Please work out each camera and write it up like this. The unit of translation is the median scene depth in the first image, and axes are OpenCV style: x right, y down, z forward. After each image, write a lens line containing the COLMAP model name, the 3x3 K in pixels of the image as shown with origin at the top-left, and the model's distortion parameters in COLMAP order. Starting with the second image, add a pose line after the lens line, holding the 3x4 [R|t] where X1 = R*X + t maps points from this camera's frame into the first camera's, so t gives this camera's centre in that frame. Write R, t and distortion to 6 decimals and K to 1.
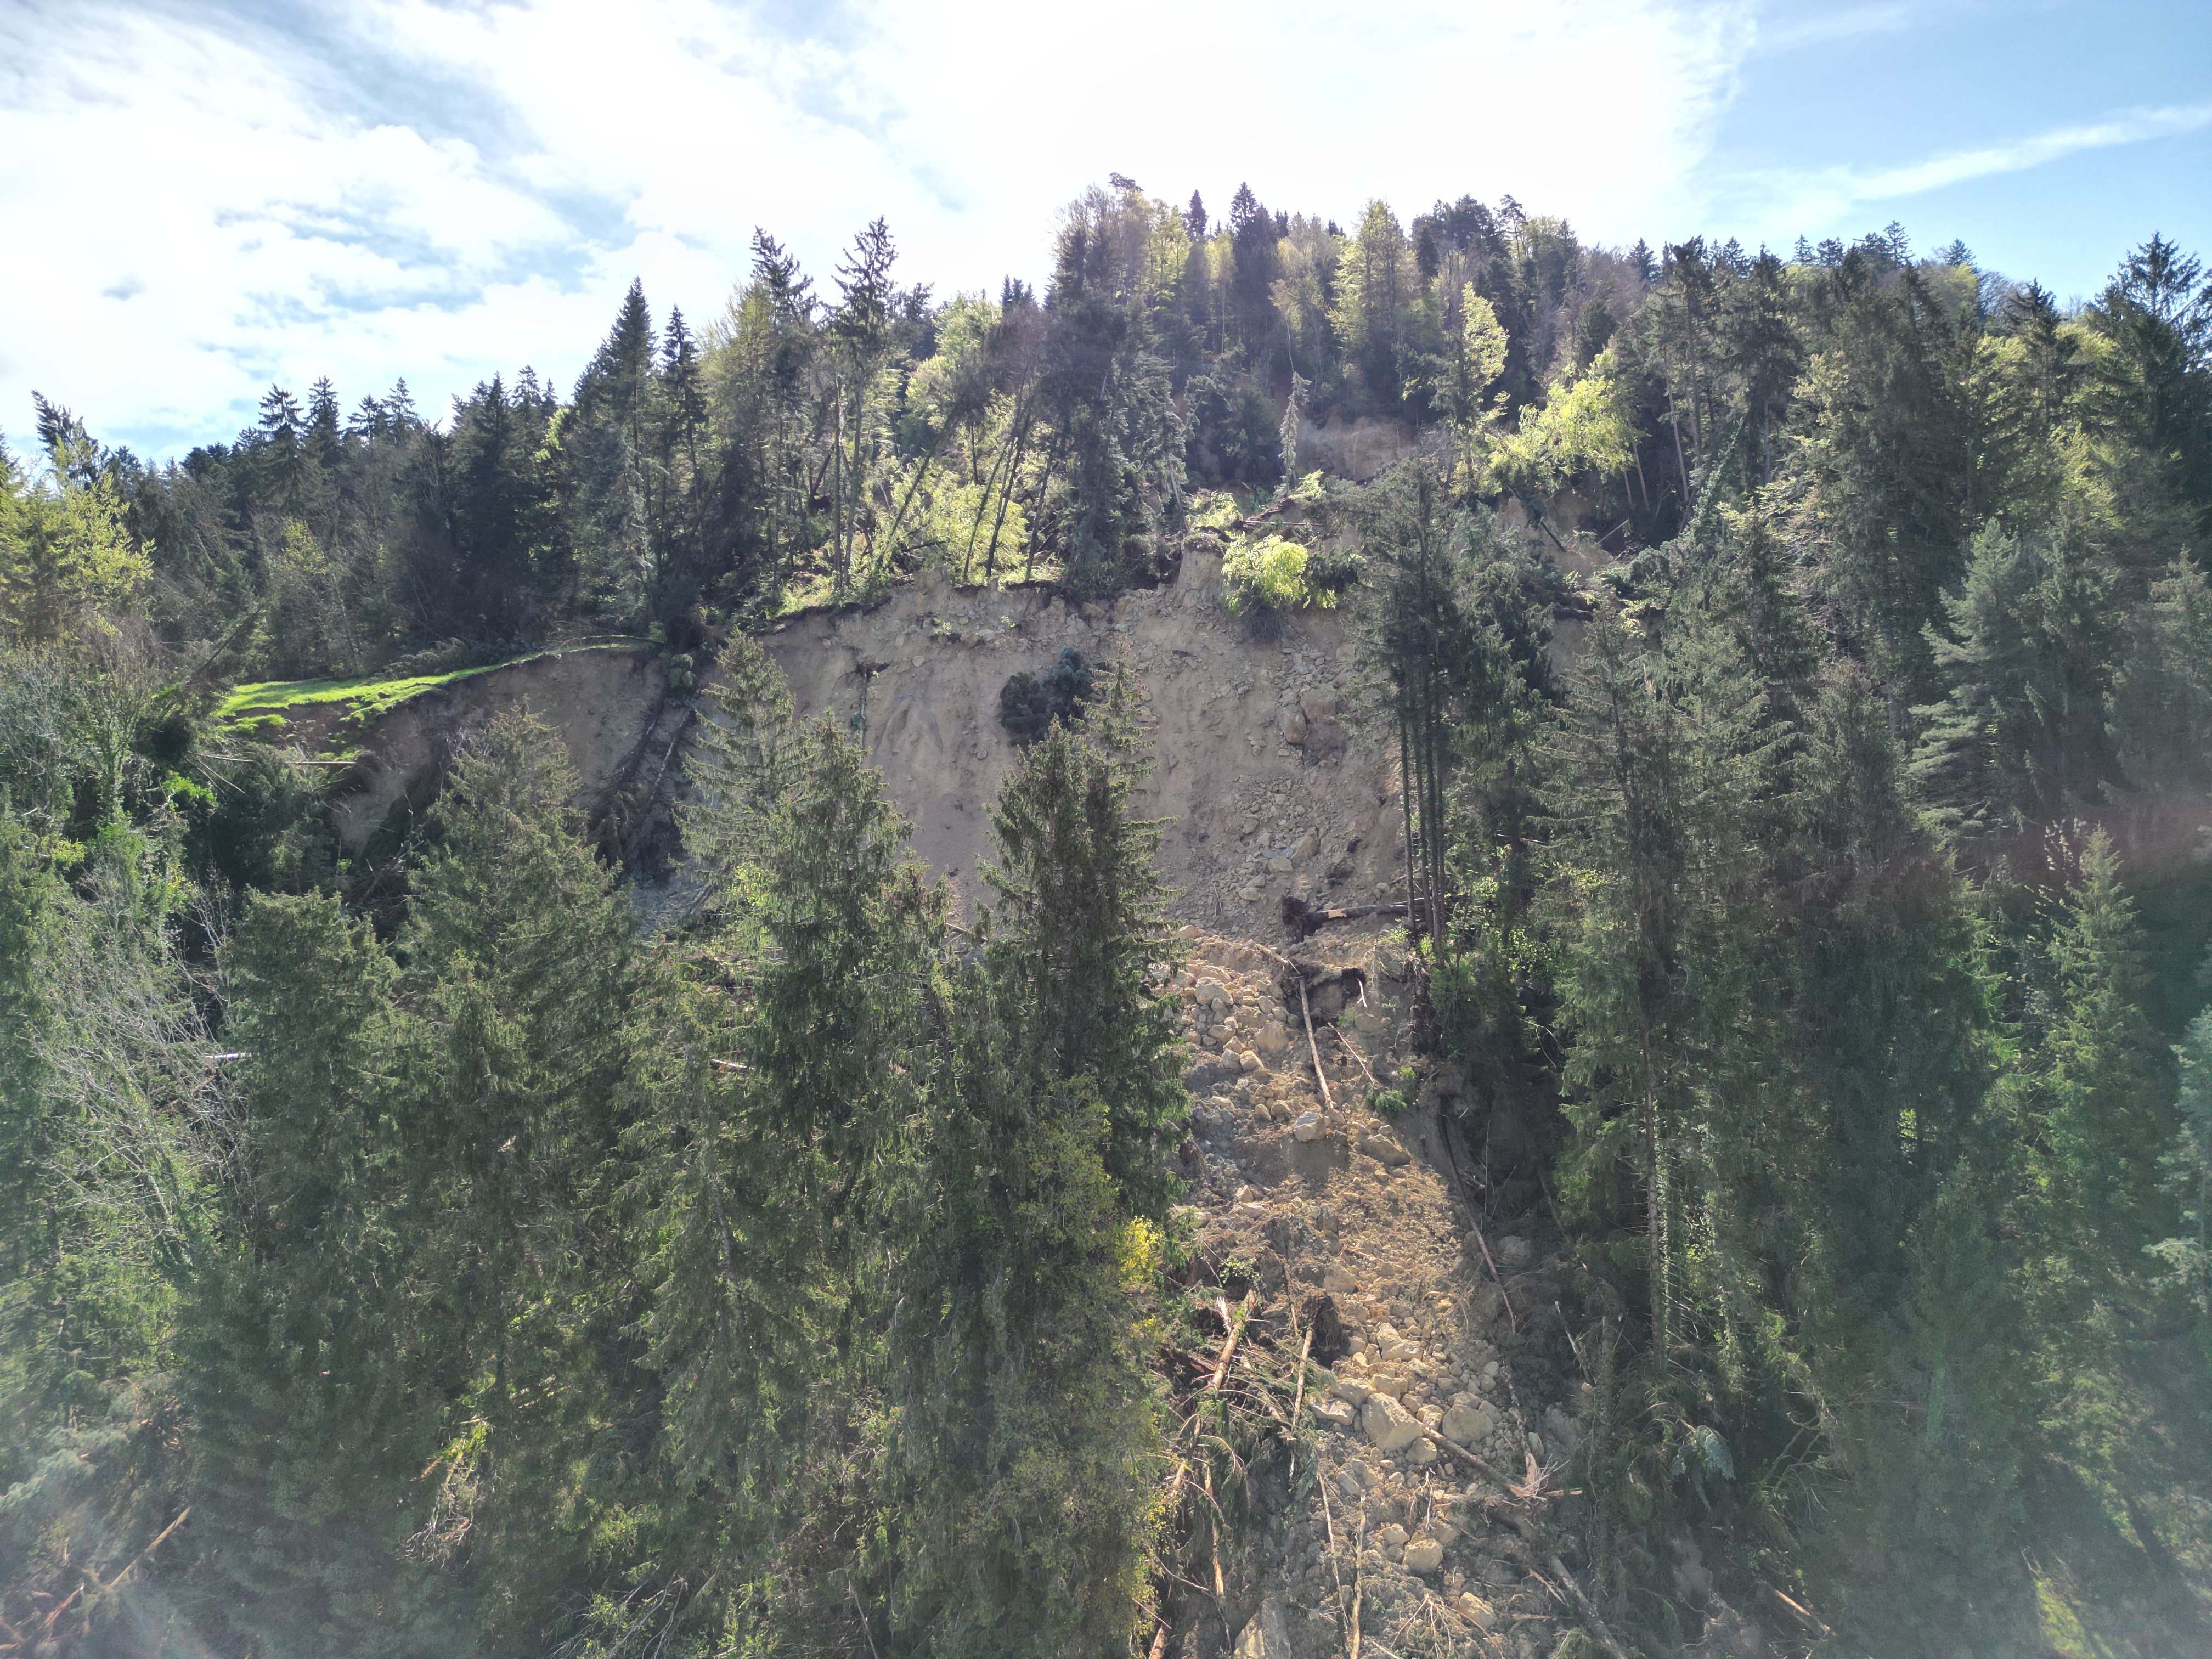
lens RADIAL K [[1559.7, 0, 1125.5], [0, 1559.7, 819.6], [0, 0, 1]] dist [0.083635, -0.010065]
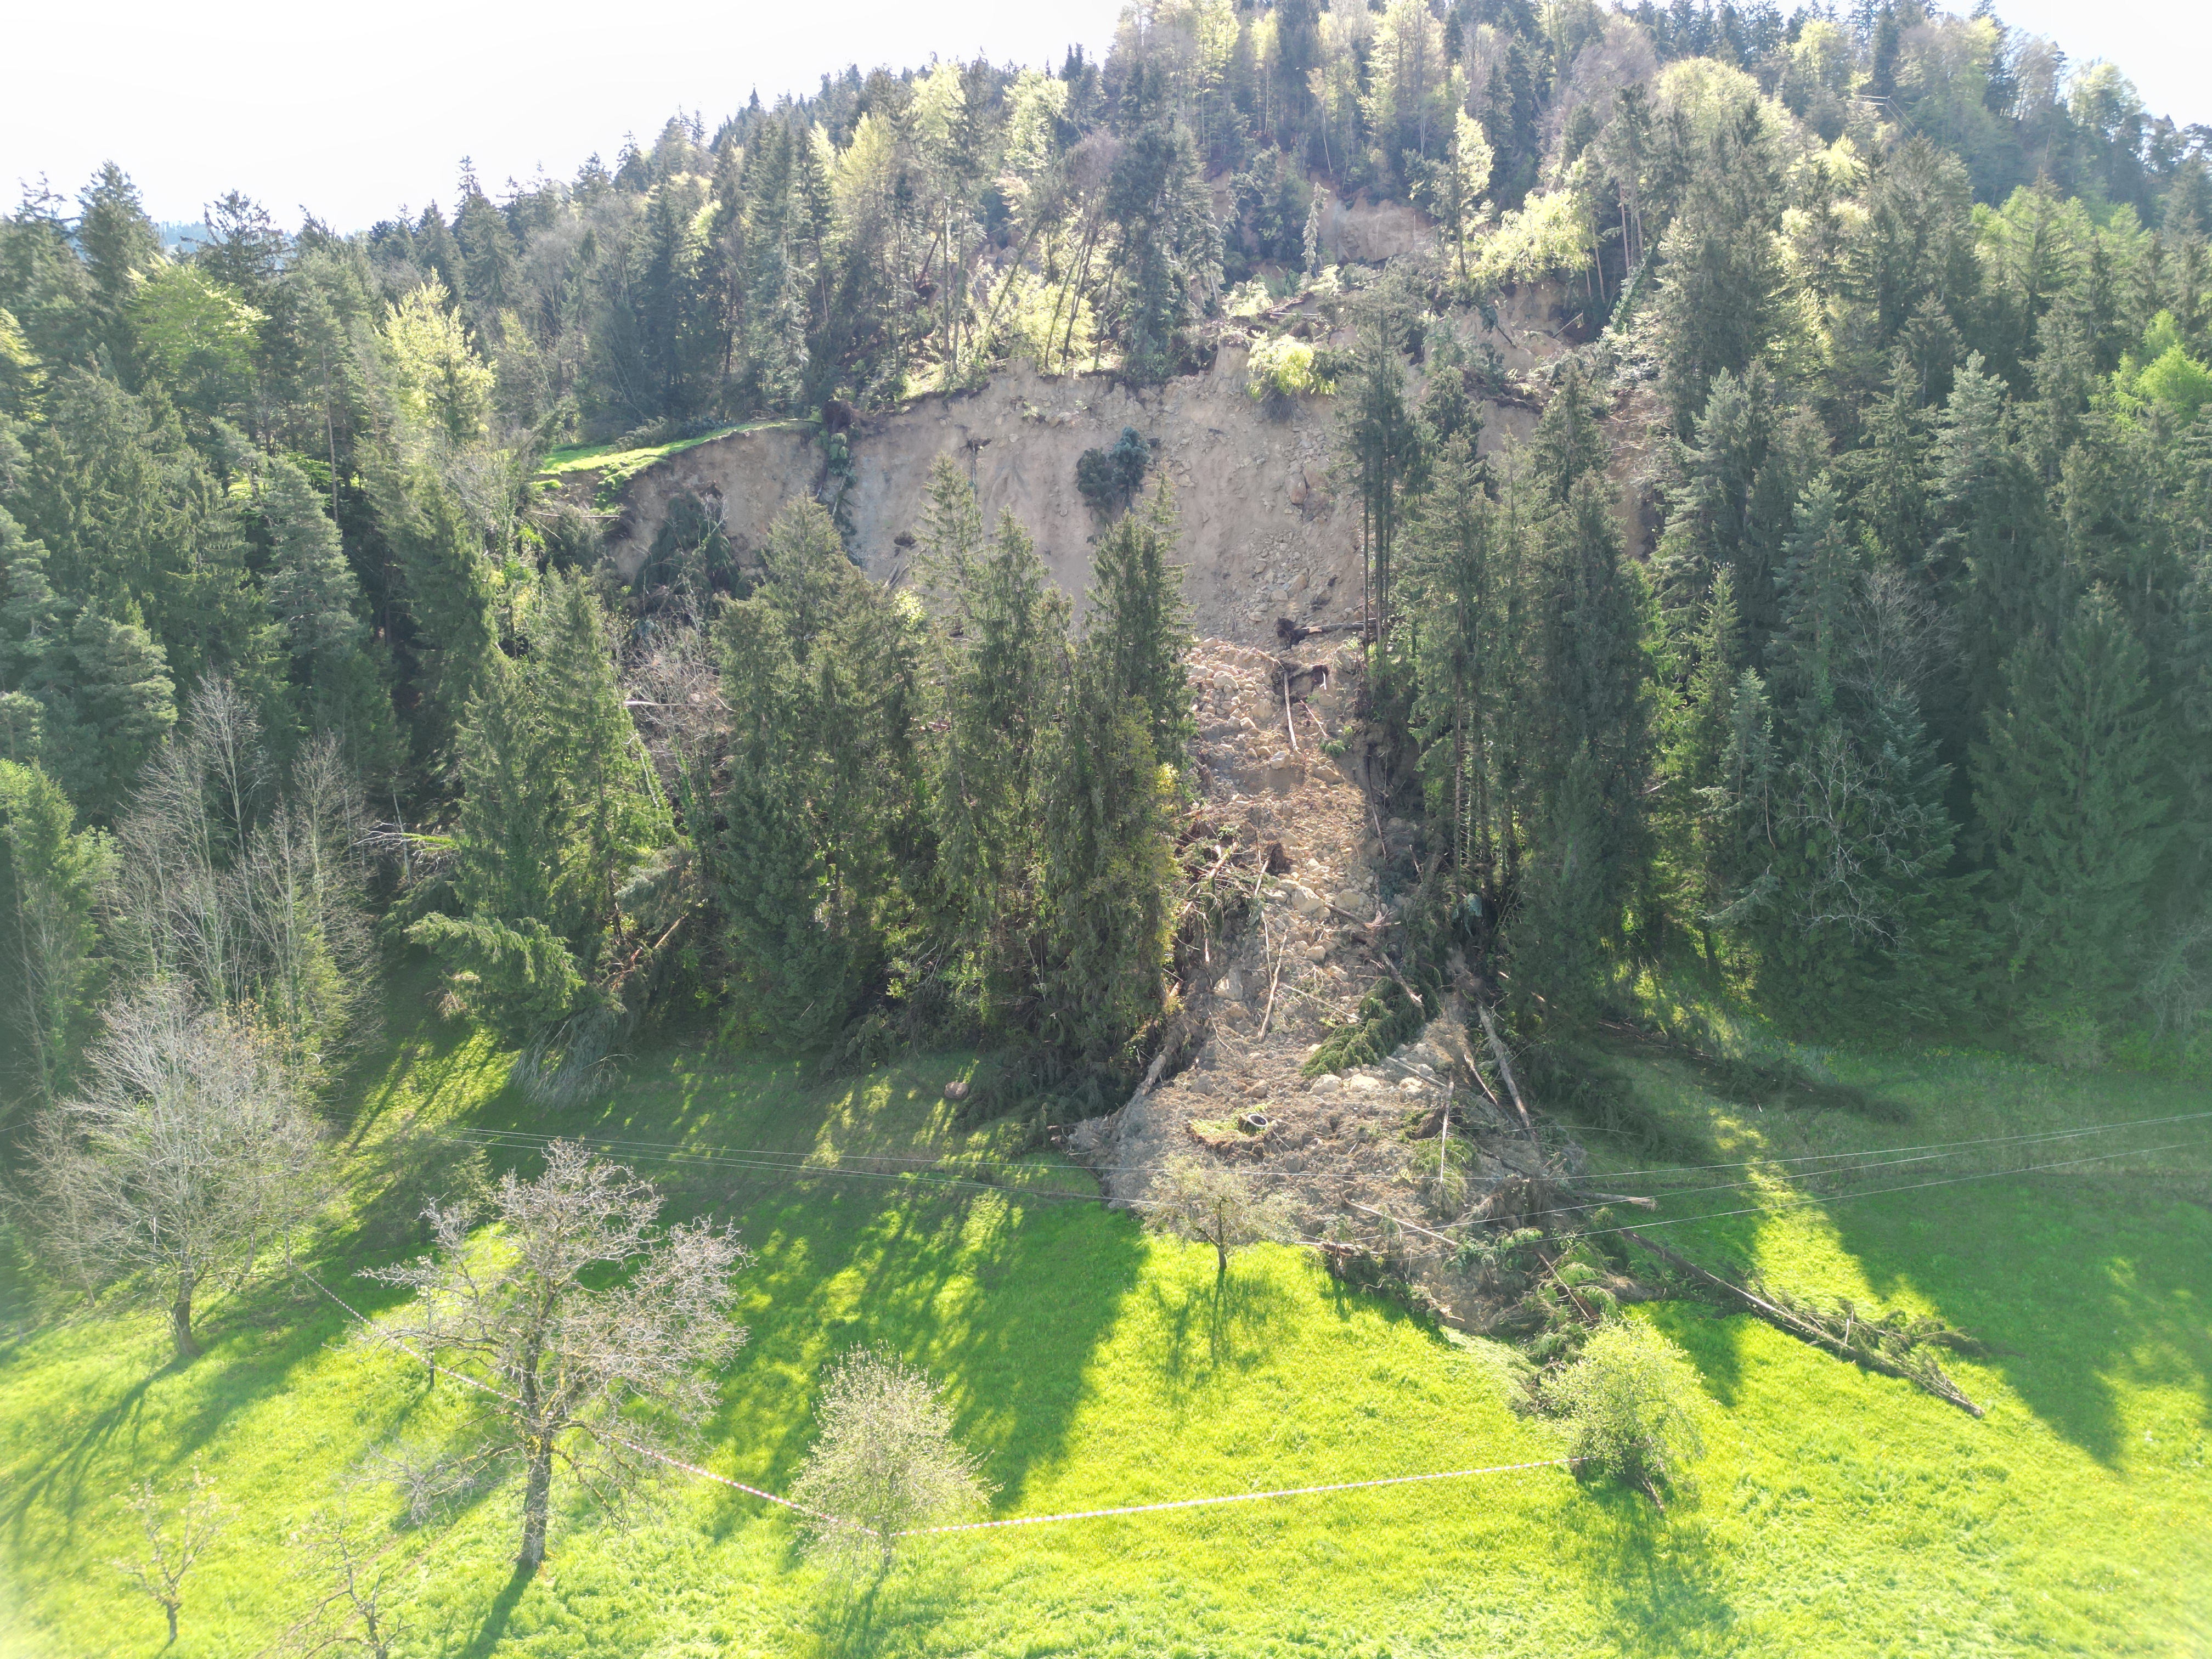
lens RADIAL K [[1559.7, 0, 1105.5], [0, 1559.7, 818.7], [0, 0, 1]] dist [0.083635, -0.010065]
pose [[0.998939, 0.011177, -0.044672, 0.007825], [-0.003656, 0.986286, 0.165006, -0.004097], [0.045904, -0.164668, 0.985280, -0.399442]]
